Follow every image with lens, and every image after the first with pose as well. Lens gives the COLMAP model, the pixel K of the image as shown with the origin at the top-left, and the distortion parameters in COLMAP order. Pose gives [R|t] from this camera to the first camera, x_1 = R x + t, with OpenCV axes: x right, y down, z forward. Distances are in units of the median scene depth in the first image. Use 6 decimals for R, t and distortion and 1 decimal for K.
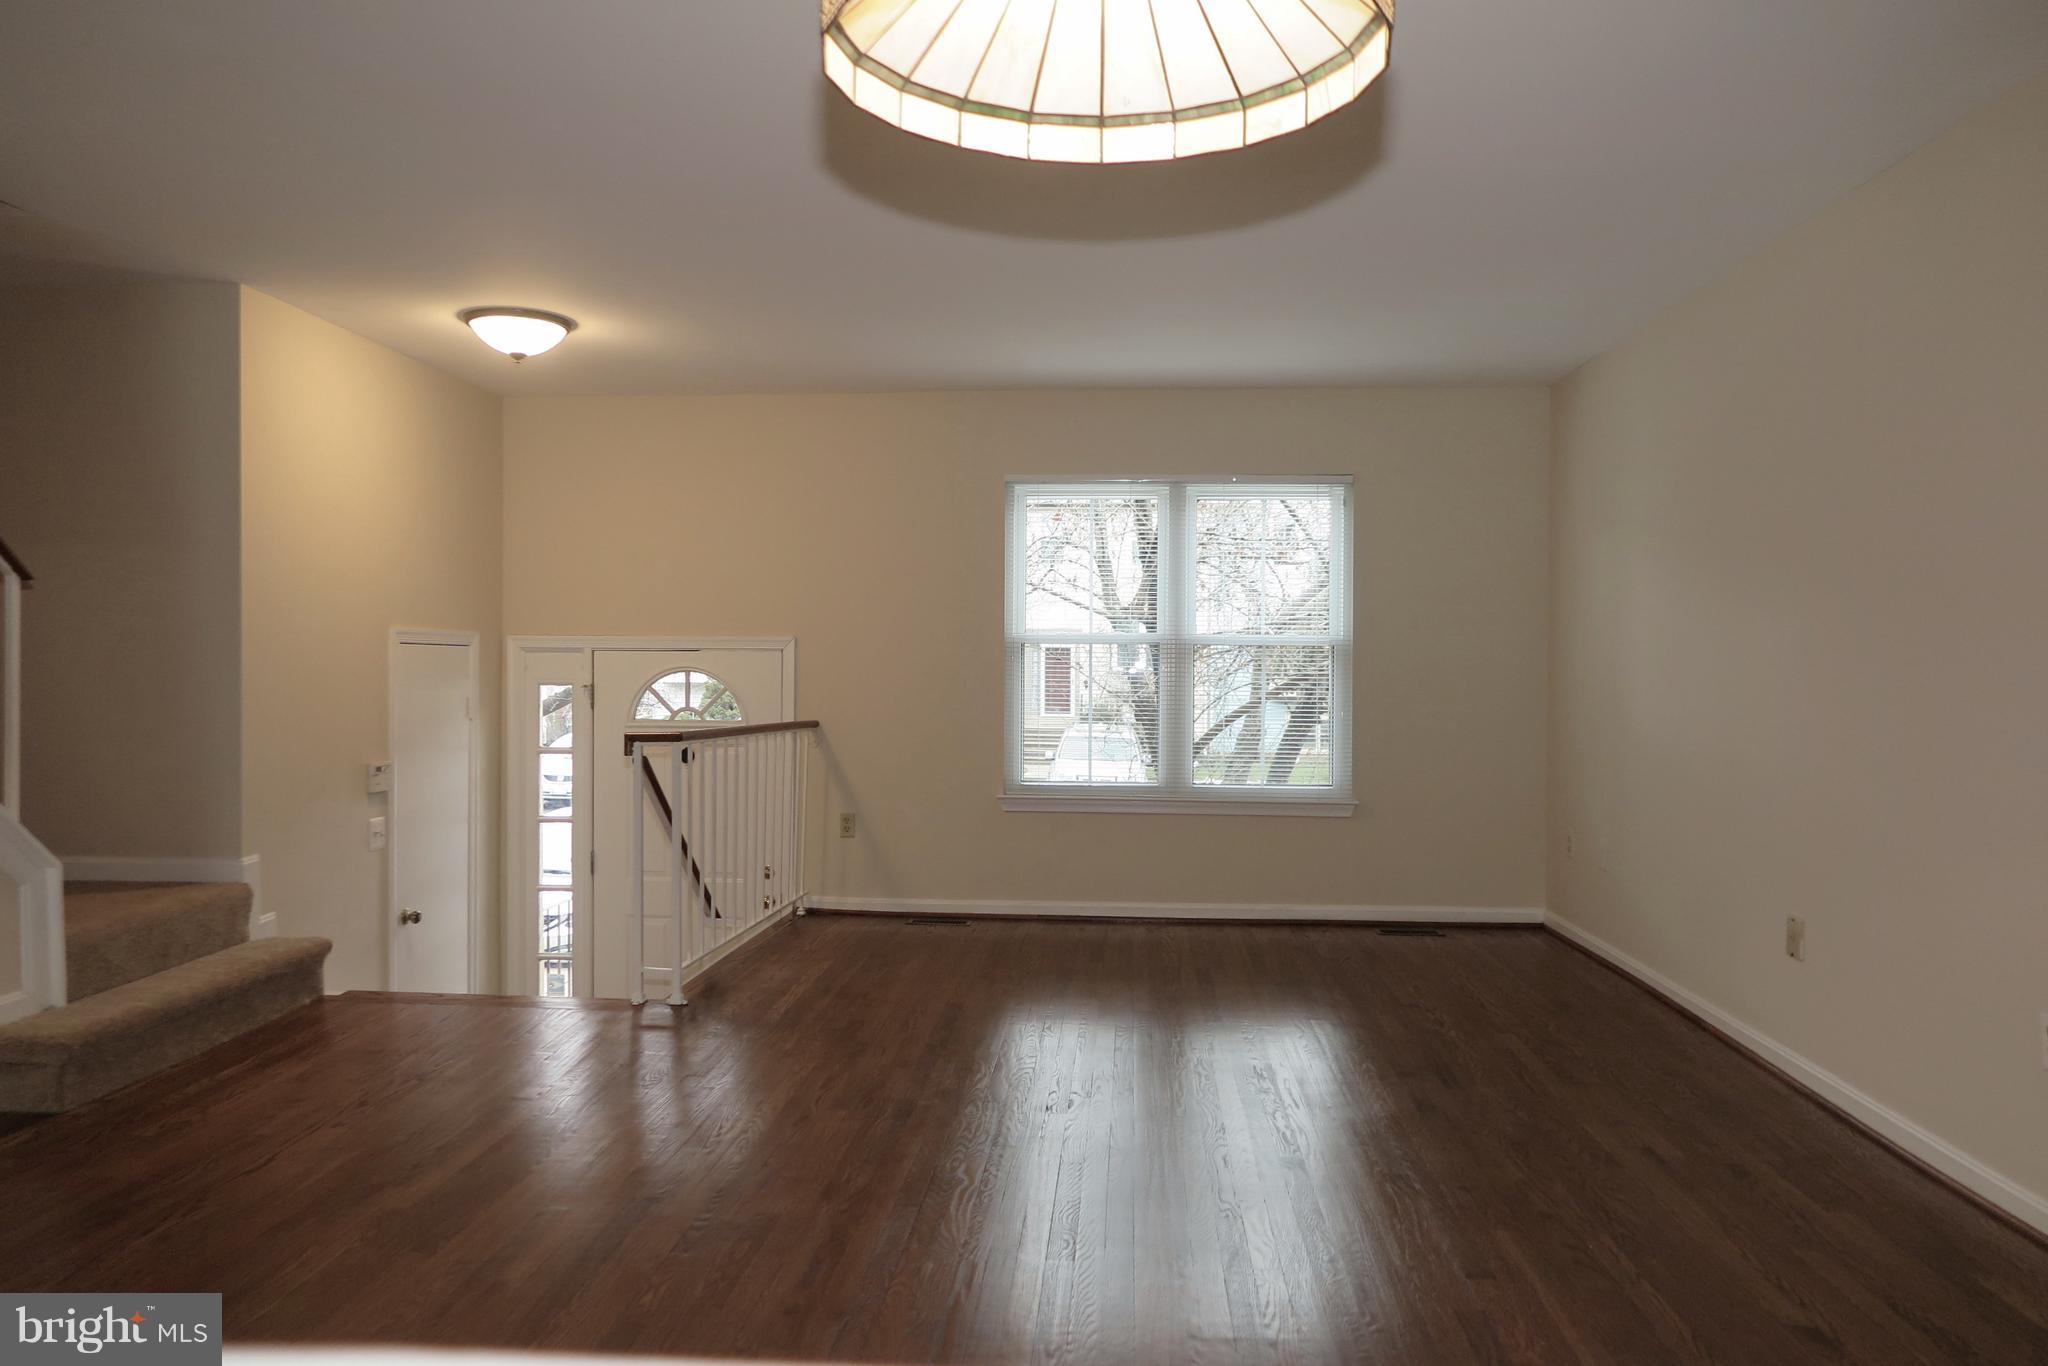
lens RADIAL K [[1421.3, 0, 1015.6], [0, 1421.3, 687.1], [0, 0, 1]] dist [-0.007900, 0.001264]
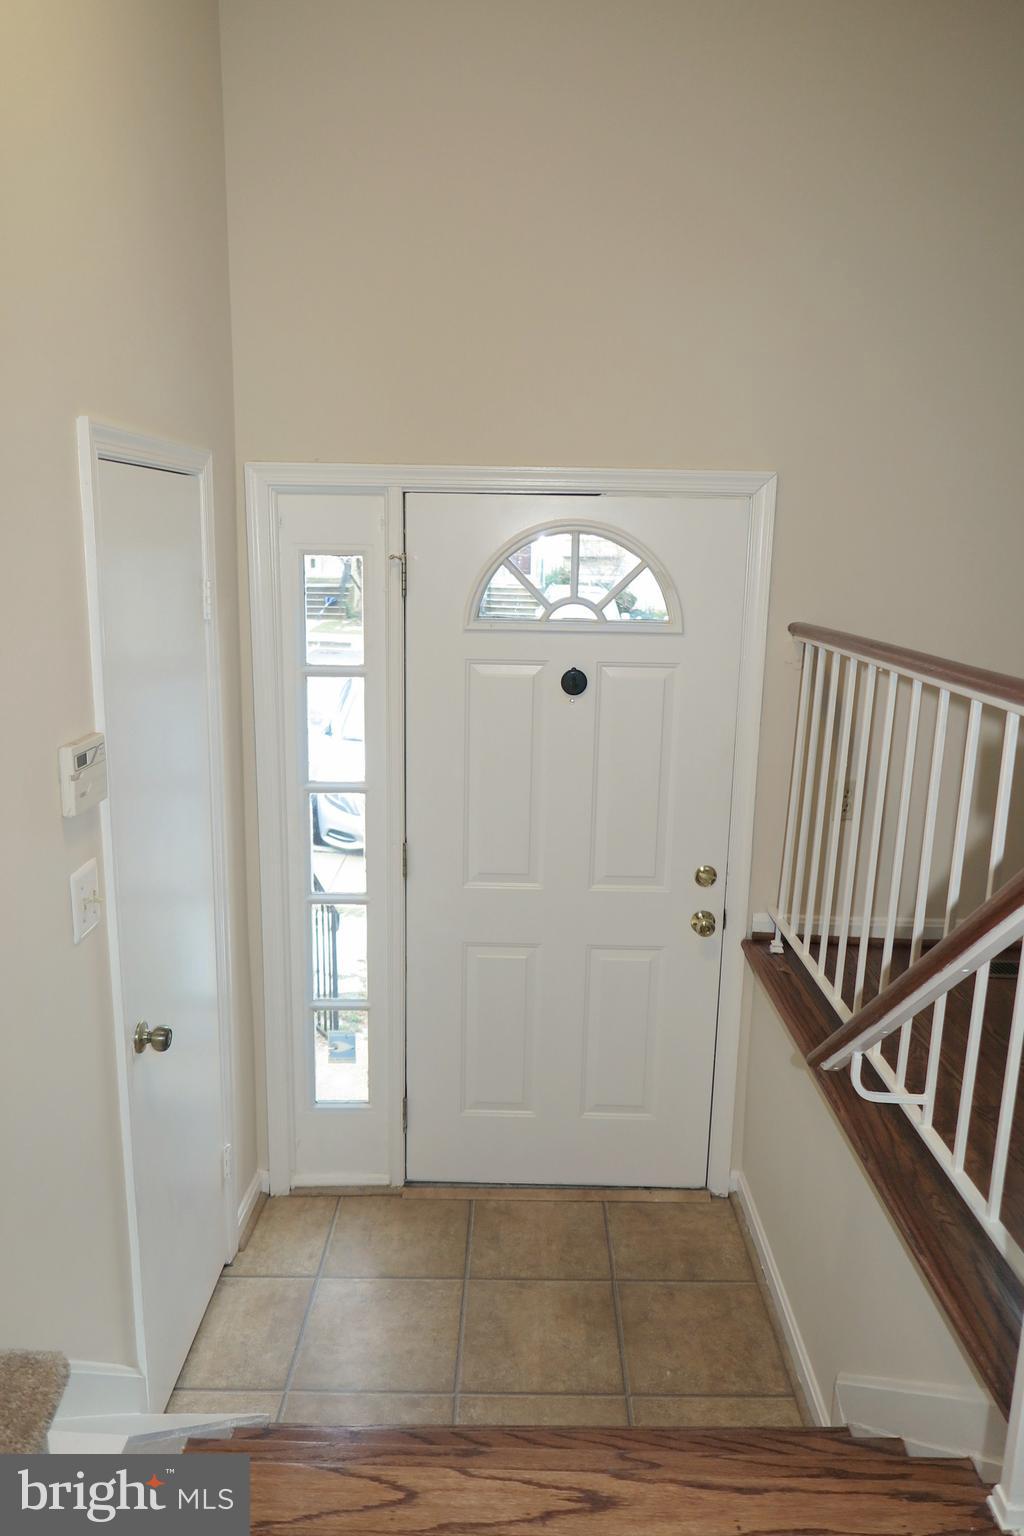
lens RADIAL K [[1066.0, 0, 506.6], [0, 1066.0, 773.0], [0, 0, 1]] dist [-0.007900, 0.001264]
pose [[0.996725, -0.005894, 0.080653, -0.298772], [-0.010663, 0.979055, 0.203317, -0.003379], [-0.080162, -0.203512, 0.975785, 0.582544]]
